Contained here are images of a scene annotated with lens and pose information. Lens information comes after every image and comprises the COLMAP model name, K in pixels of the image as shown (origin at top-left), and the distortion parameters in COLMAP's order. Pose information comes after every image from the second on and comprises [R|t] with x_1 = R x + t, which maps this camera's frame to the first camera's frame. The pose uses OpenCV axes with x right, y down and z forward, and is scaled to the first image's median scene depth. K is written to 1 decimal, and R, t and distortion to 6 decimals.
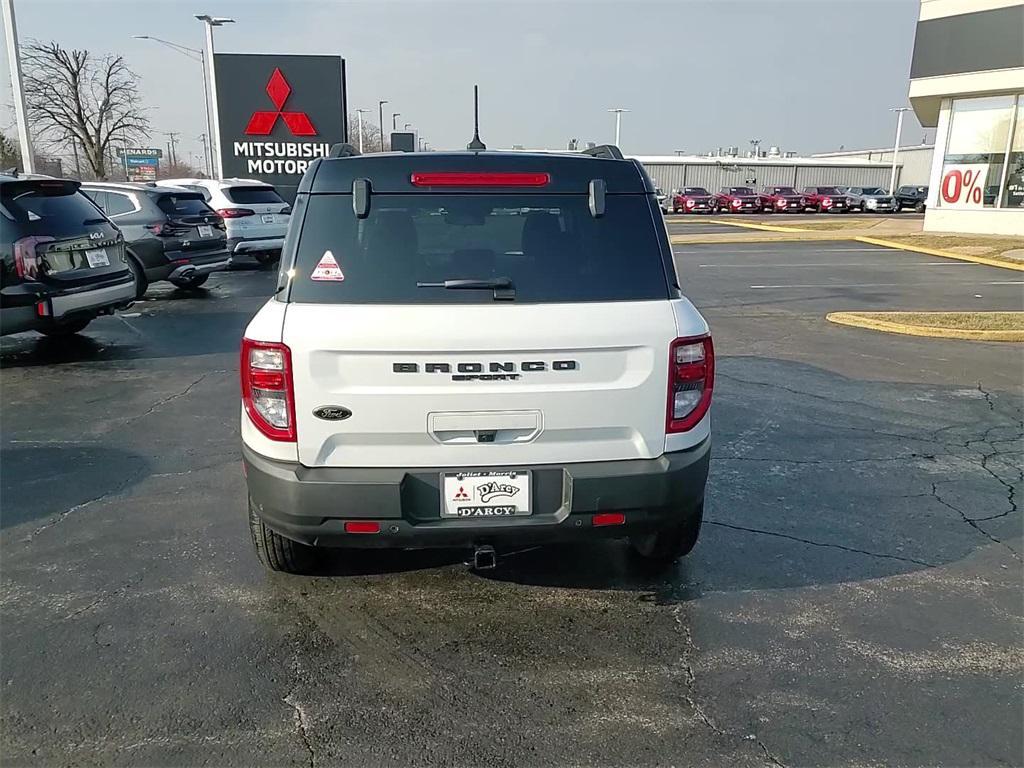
lens RADIAL K [[800.9, 0, 512.0], [0, 800.9, 384.0], [0, 0, 1]] dist [0.013514, 0.004368]
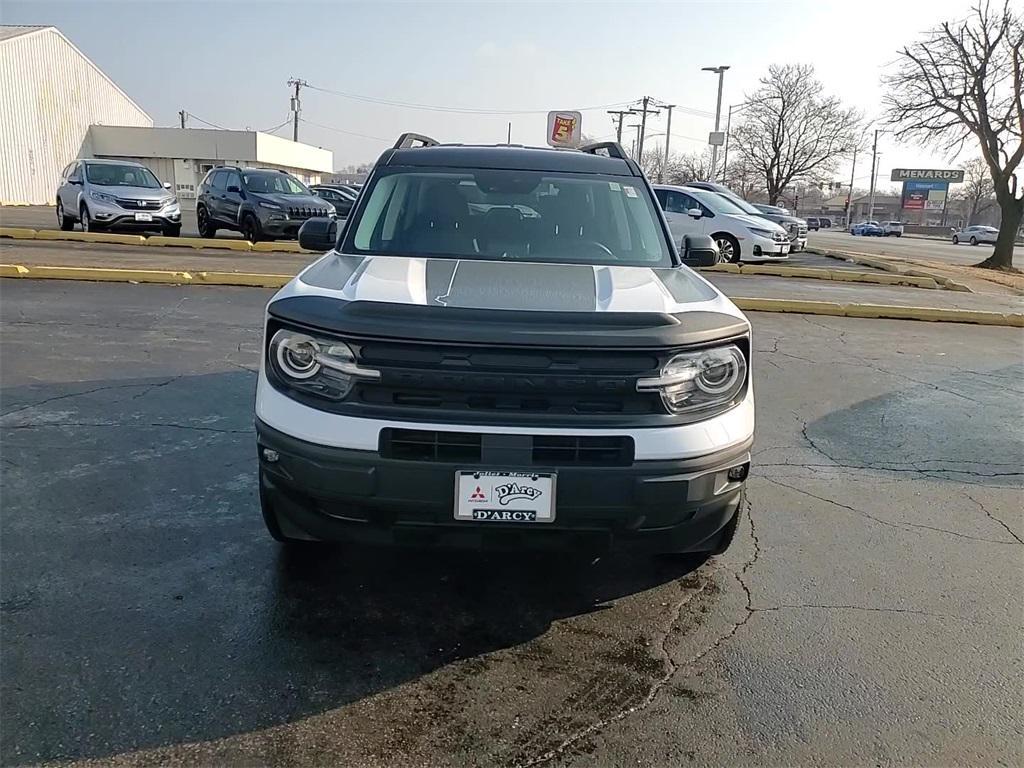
lens RADIAL K [[804.3, 0, 506.4], [0, 804.3, 367.6], [0, 0, 1]] dist [0.033009, -0.003811]
pose [[-0.996780, -0.053912, 0.059351, -0.027621], [-0.022781, 0.900124, 0.435038, -0.102547], [-0.076877, 0.432286, -0.898454, 0.455865]]
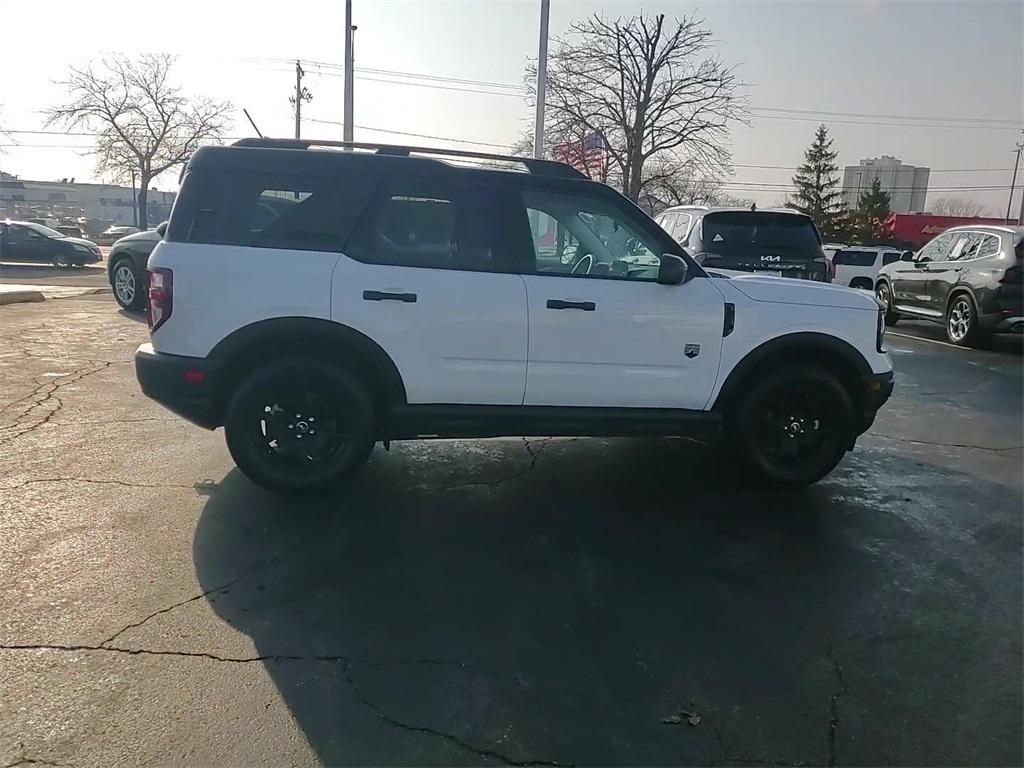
lens RADIAL K [[796.3, 0, 512.0], [0, 796.3, 384.0], [0, 0, 1]] dist [0.017582, 0.015053]
pose [[0.117391, 0.199005, -0.972942, 0.236206], [-0.278460, 0.947009, 0.160103, -0.036563], [0.953247, 0.252131, 0.166586, 0.196100]]
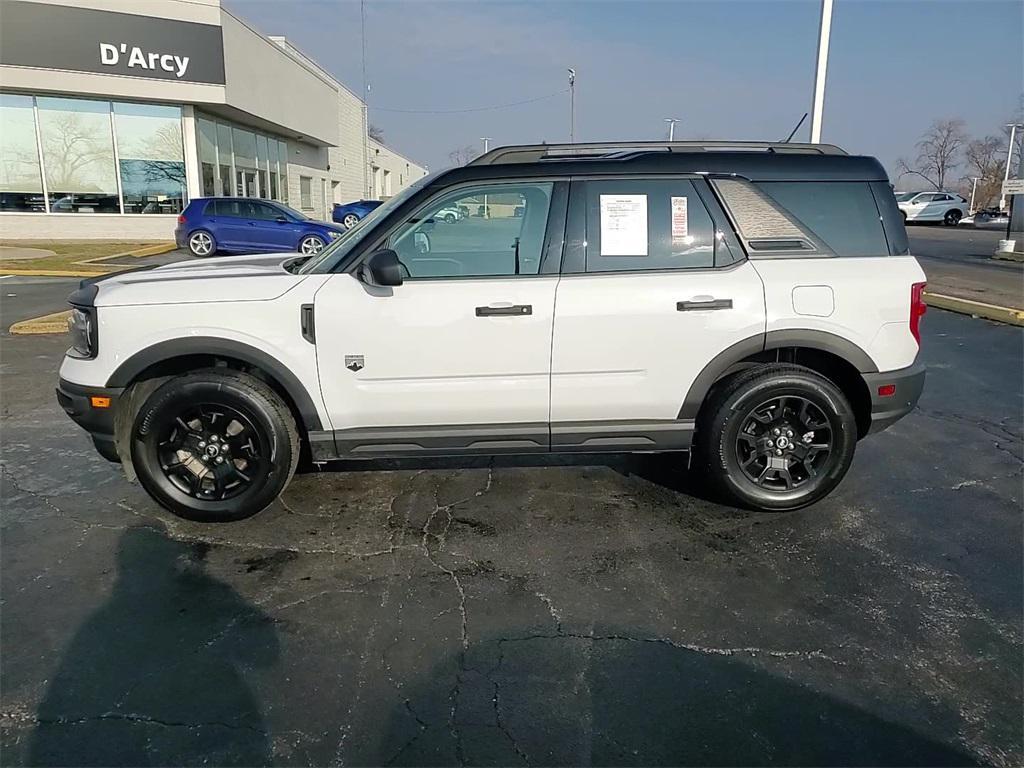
lens RADIAL K [[796.3, 0, 512.0], [0, 796.3, 384.0], [0, 0, 1]] dist [0.017582, 0.015053]
pose [[0.023823, -0.227554, 0.973474, -0.238821], [0.231752, 0.948482, 0.216041, -0.048659], [-0.972483, 0.220457, 0.075331, 0.221821]]
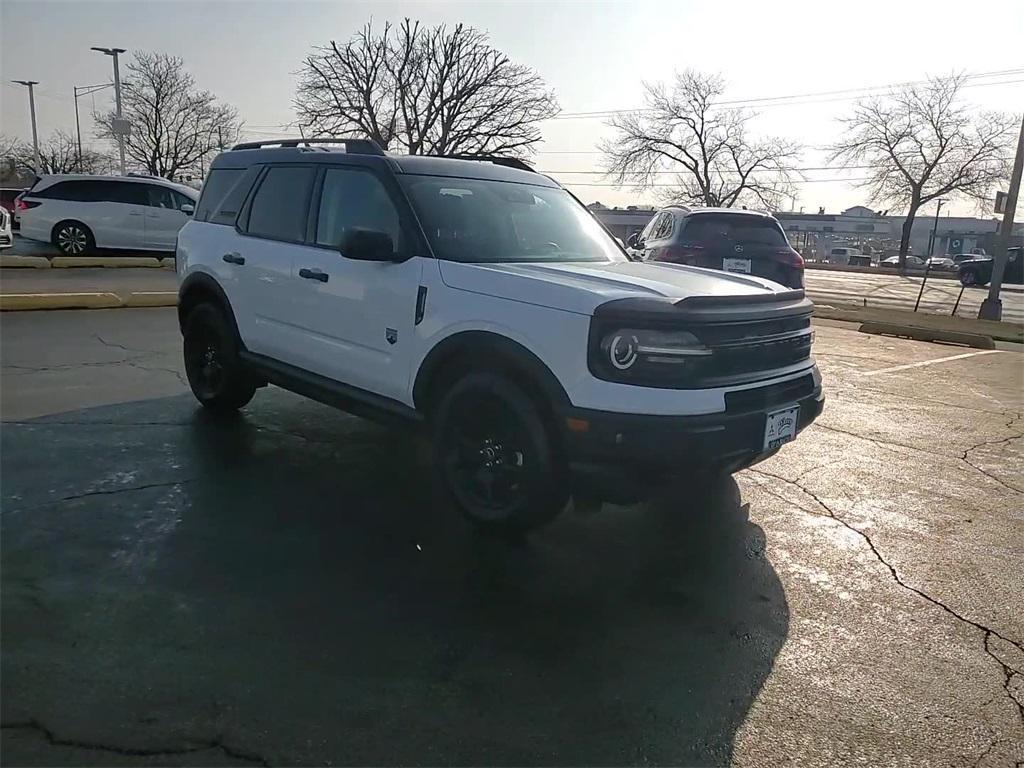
lens RADIAL K [[800.9, 0, 512.0], [0, 800.9, 384.0], [0, 0, 1]] dist [0.013514, 0.004368]
pose [[-0.756034, 0.097205, -0.647274, 0.135251], [-0.201527, 0.906300, 0.371494, -0.091428], [0.622735, 0.411305, -0.665604, 0.427635]]
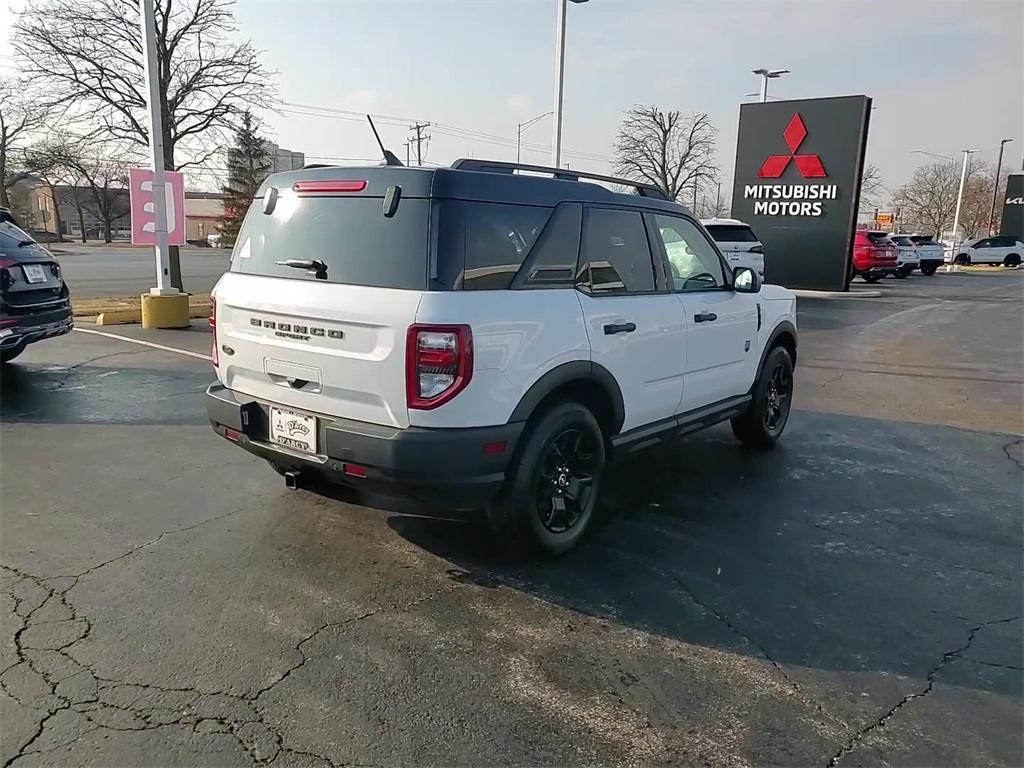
lens RADIAL K [[800.9, 0, 512.0], [0, 800.9, 384.0], [0, 0, 1]] dist [0.013514, 0.004368]
pose [[0.749051, 0.144495, -0.646563, 0.142950], [-0.180714, 0.983480, 0.010430, -0.001333], [0.637389, 0.109031, 0.762789, 0.032876]]
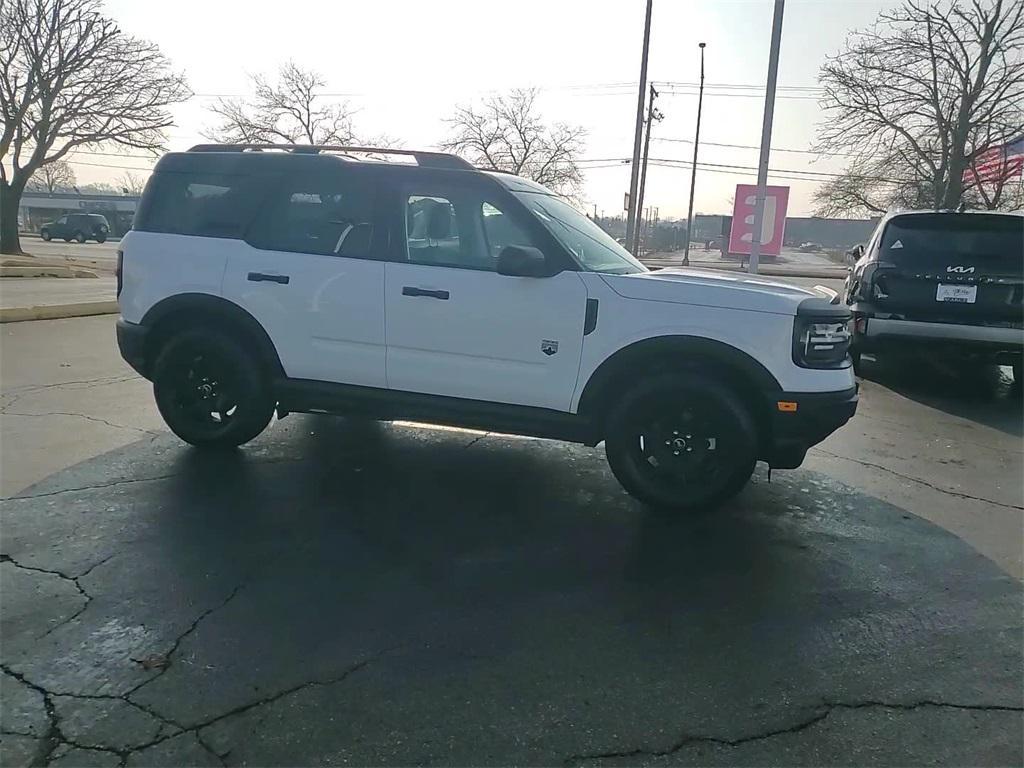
lens RADIAL K [[799.6, 0, 512.0], [0, 799.6, 384.0], [0, 0, 1]] dist [0.027388, -0.006200]
pose [[-0.338390, 0.165714, -0.926300, 0.224477], [-0.266078, 0.927350, 0.263104, -0.065982], [0.902604, 0.335500, -0.269713, 0.323541]]
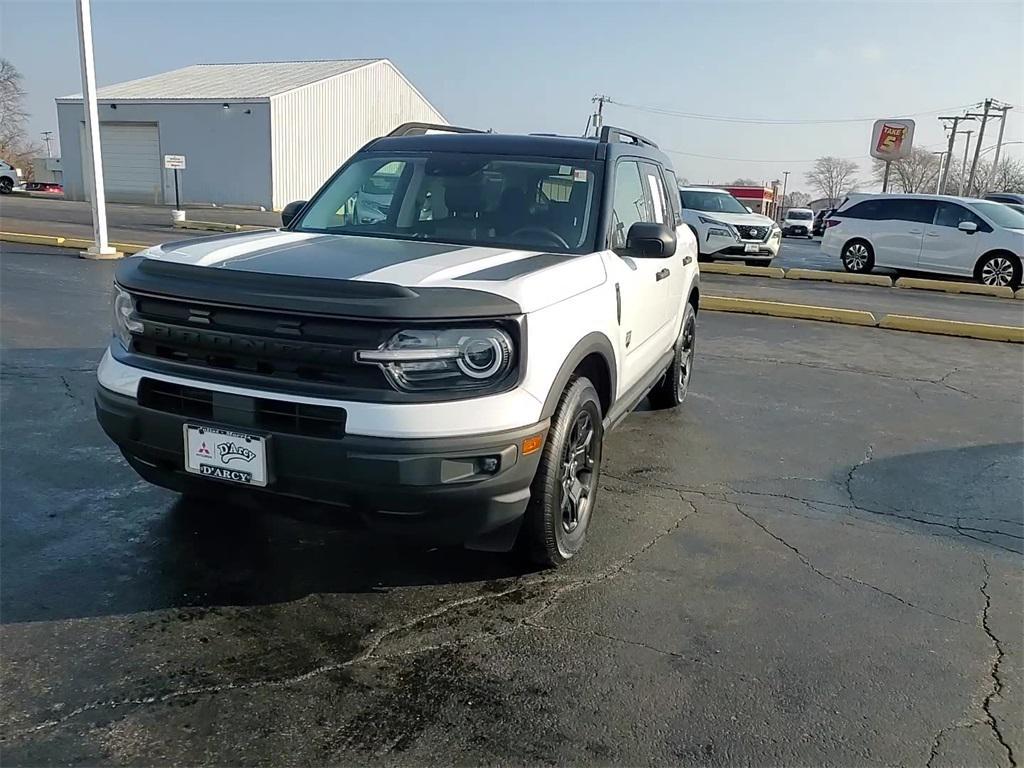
lens RADIAL K [[800.9, 0, 512.0], [0, 800.9, 384.0], [0, 0, 1]] dist [0.013514, 0.004368]
pose [[-0.902821, -0.141399, 0.406105, -0.112626], [0.052985, 0.900616, 0.431373, -0.092448], [-0.426740, 0.410970, -0.805603, 0.430252]]
